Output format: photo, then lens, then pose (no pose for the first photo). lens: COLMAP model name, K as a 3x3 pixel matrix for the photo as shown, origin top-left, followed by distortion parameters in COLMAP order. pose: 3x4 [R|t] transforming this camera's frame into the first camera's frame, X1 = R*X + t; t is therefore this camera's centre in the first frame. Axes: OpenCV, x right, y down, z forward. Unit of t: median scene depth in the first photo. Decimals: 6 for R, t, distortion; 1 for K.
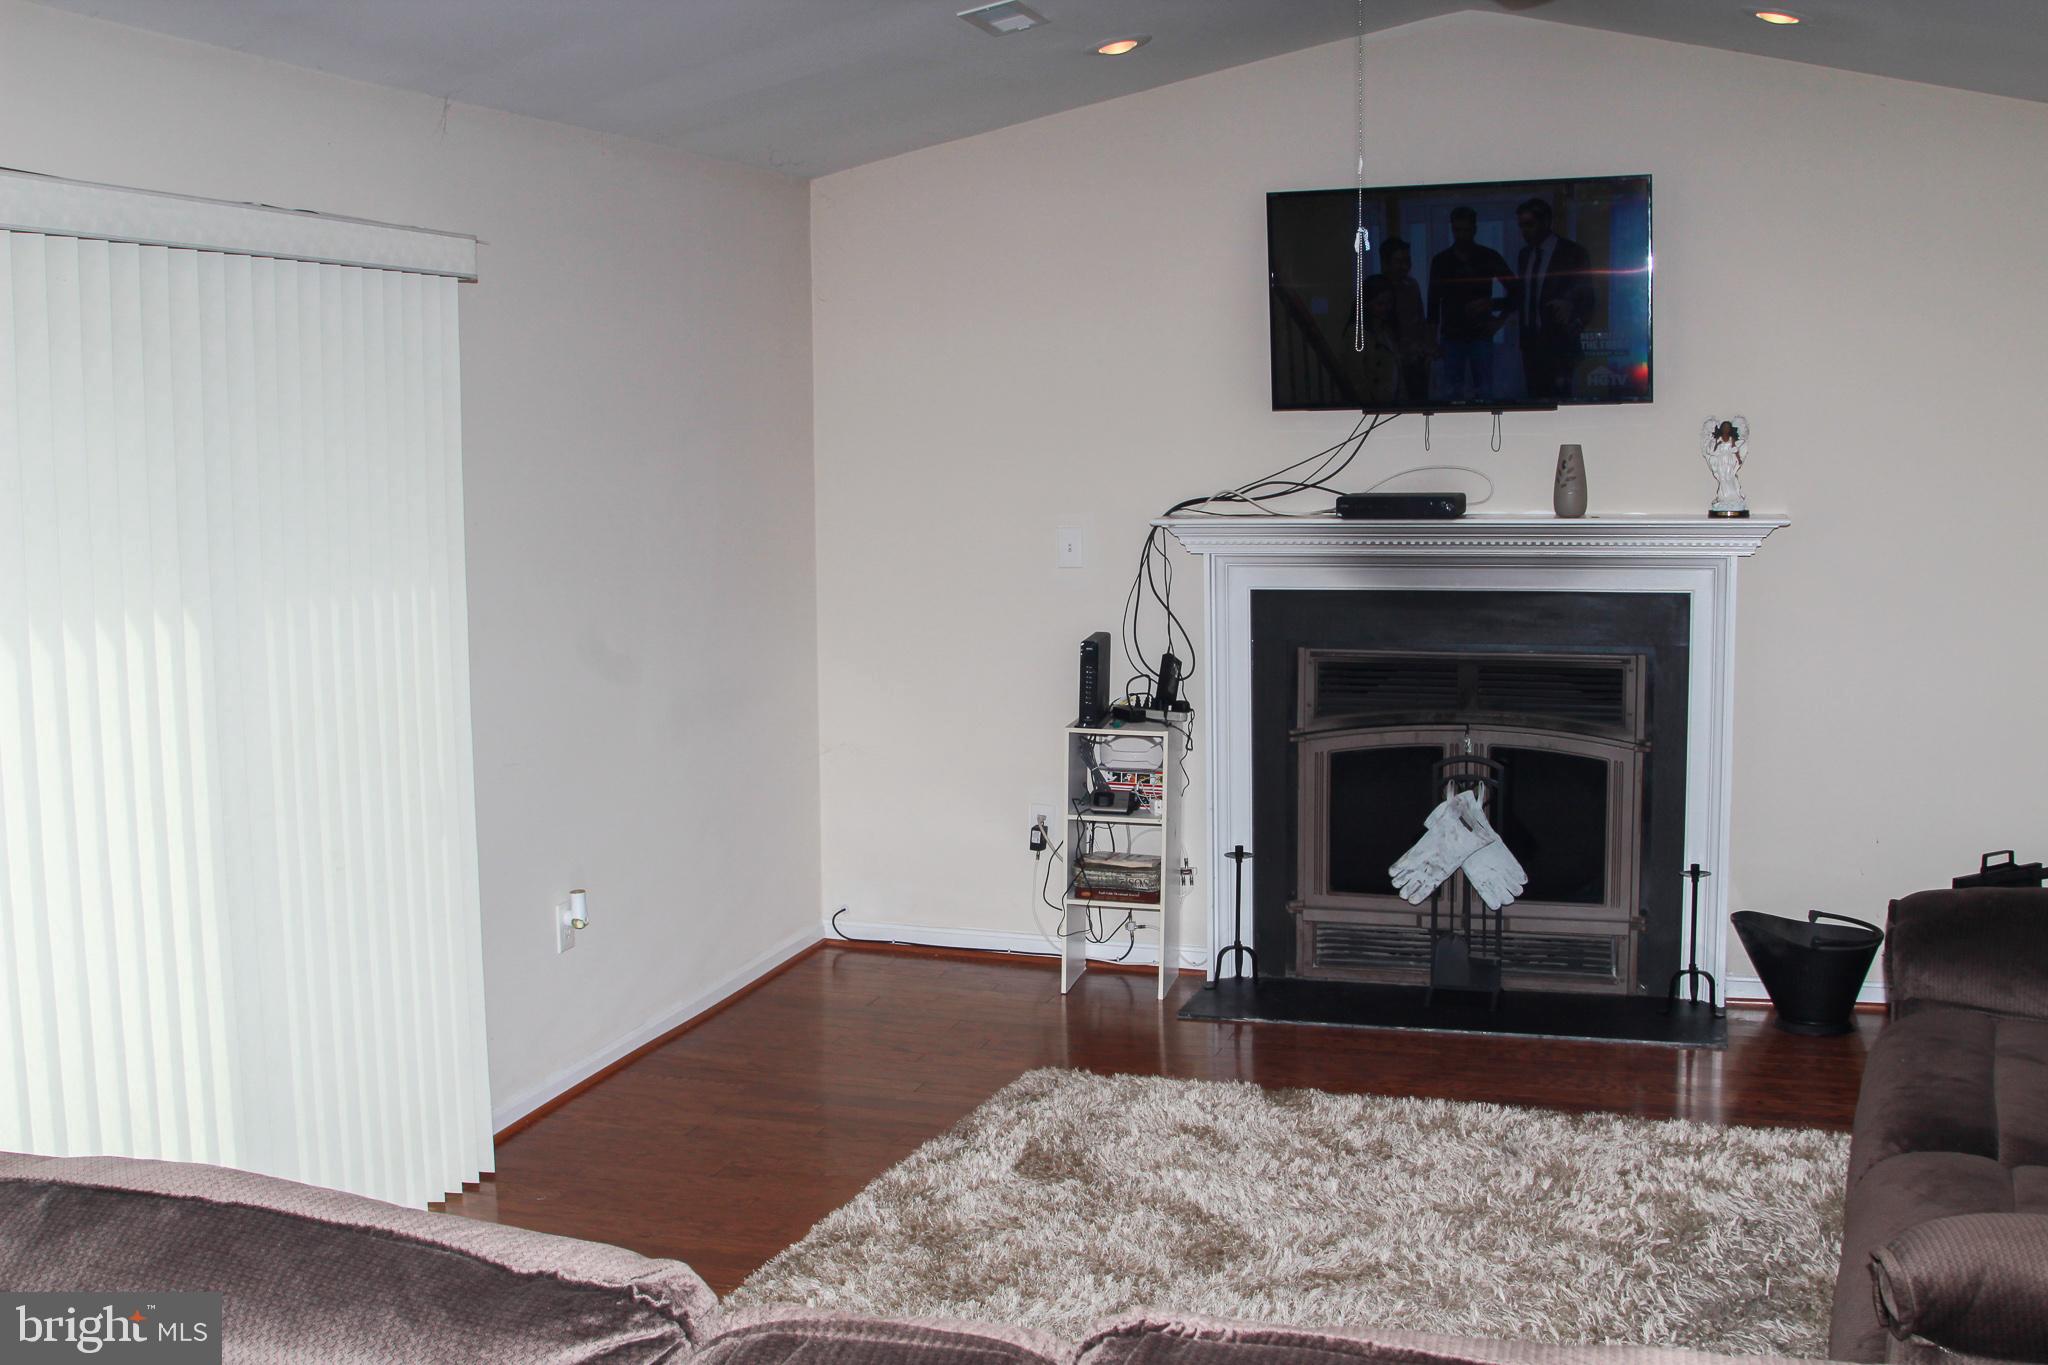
lens RADIAL K [[2245.7, 0, 1023.1], [0, 2245.7, 682.9], [0, 0, 1]] dist [-0.115132, 0.000000]
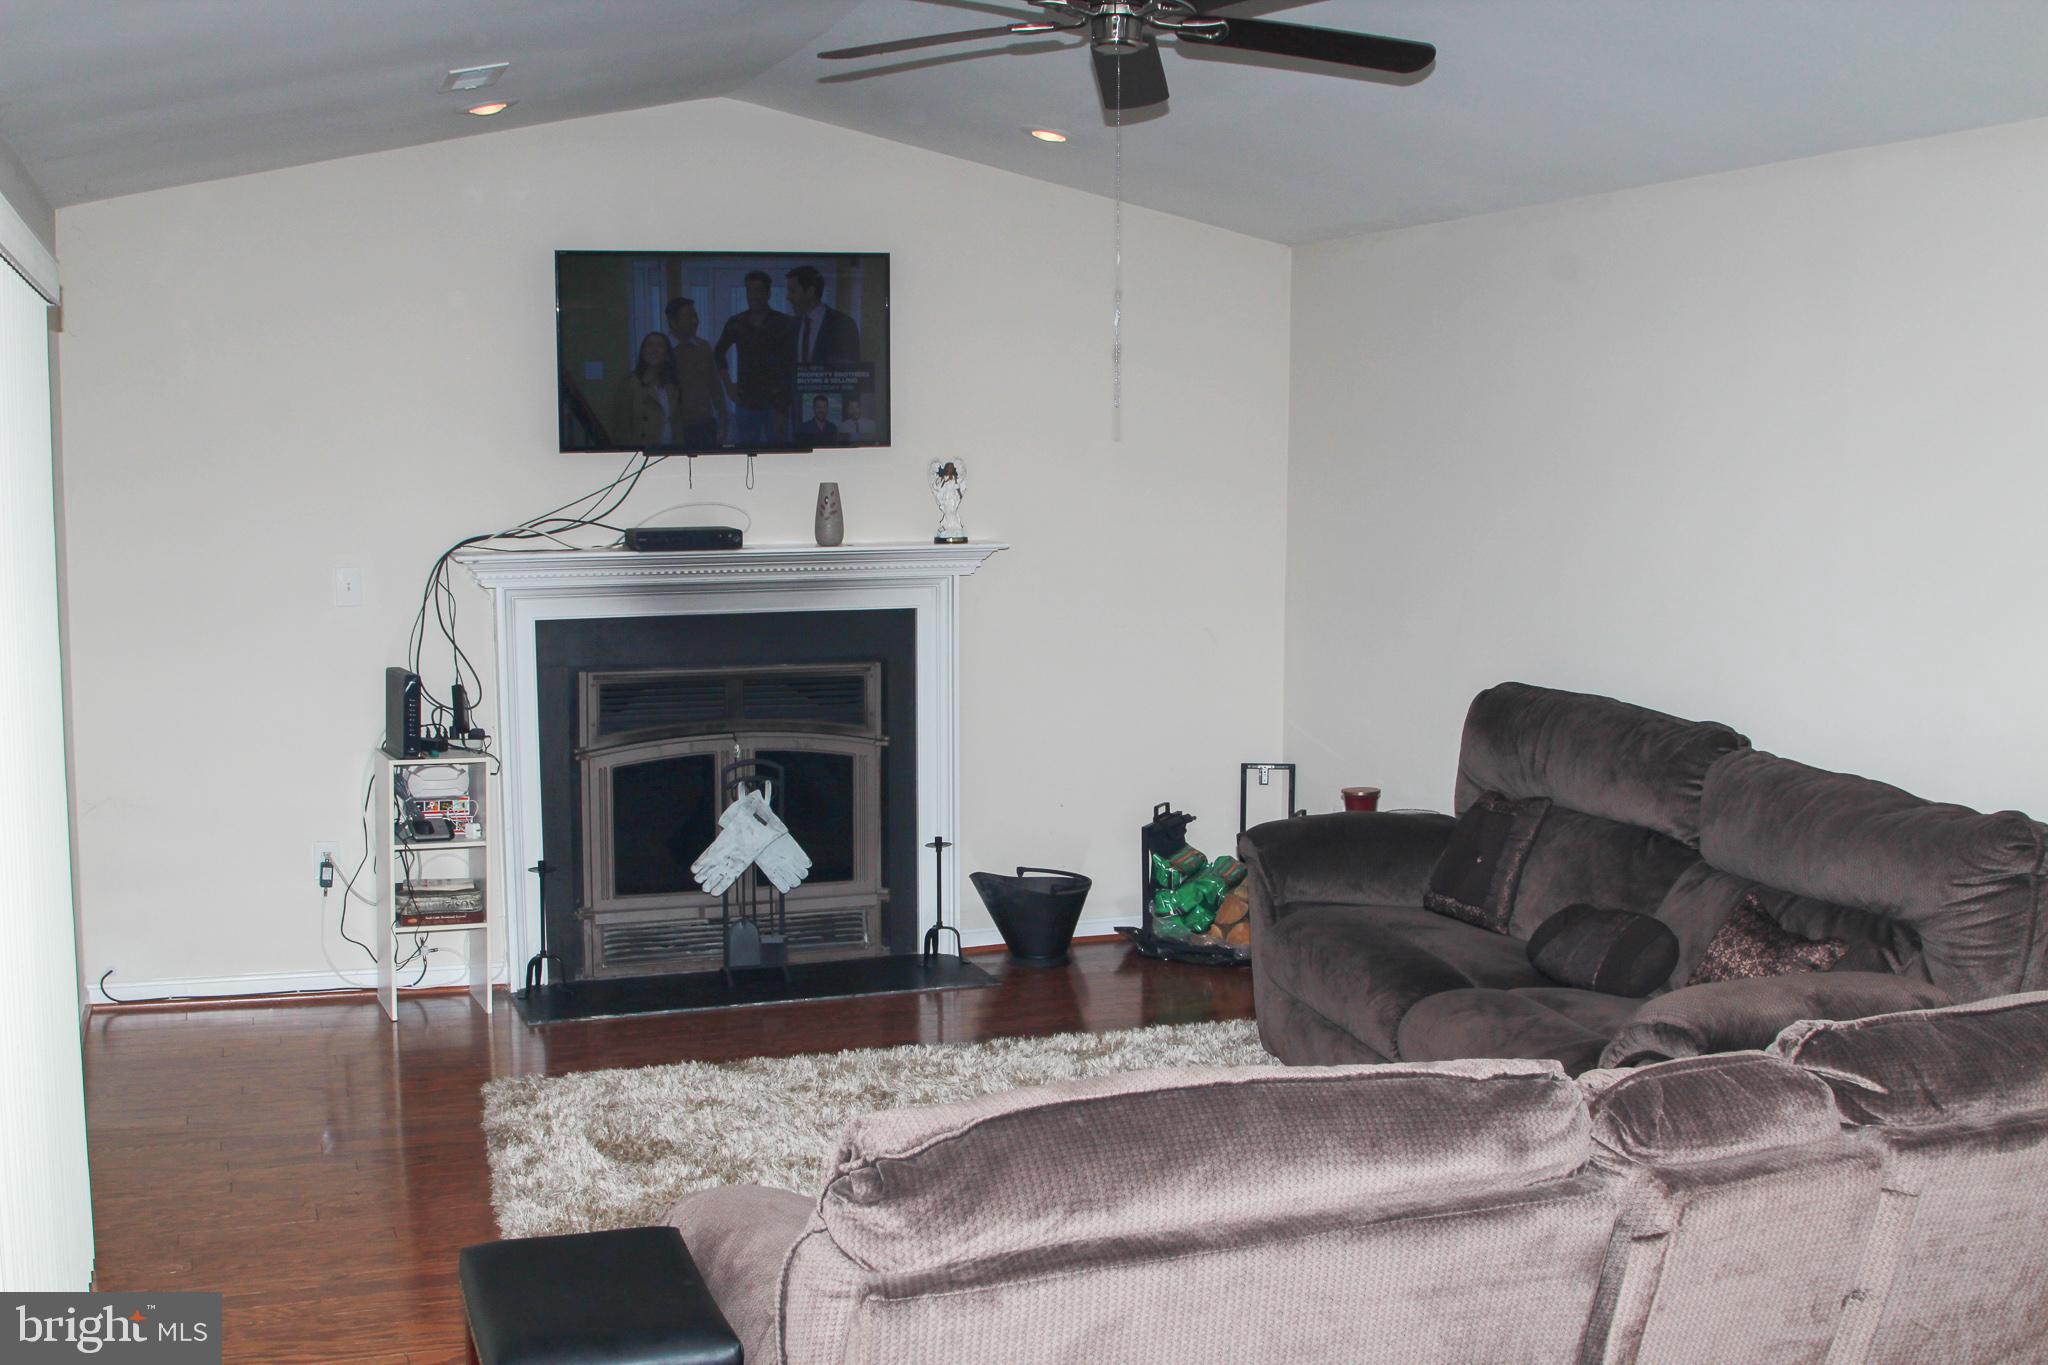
lens RADIAL K [[2245.7, 0, 1016.9], [0, 2245.7, 681.1], [0, 0, 1]] dist [-0.115132, 0.000000]
pose [[0.800766, -0.050717, 0.596827, -0.362114], [0.060708, 0.998150, 0.003369, -0.002455], [-0.595893, 0.033534, 0.802363, 0.013420]]
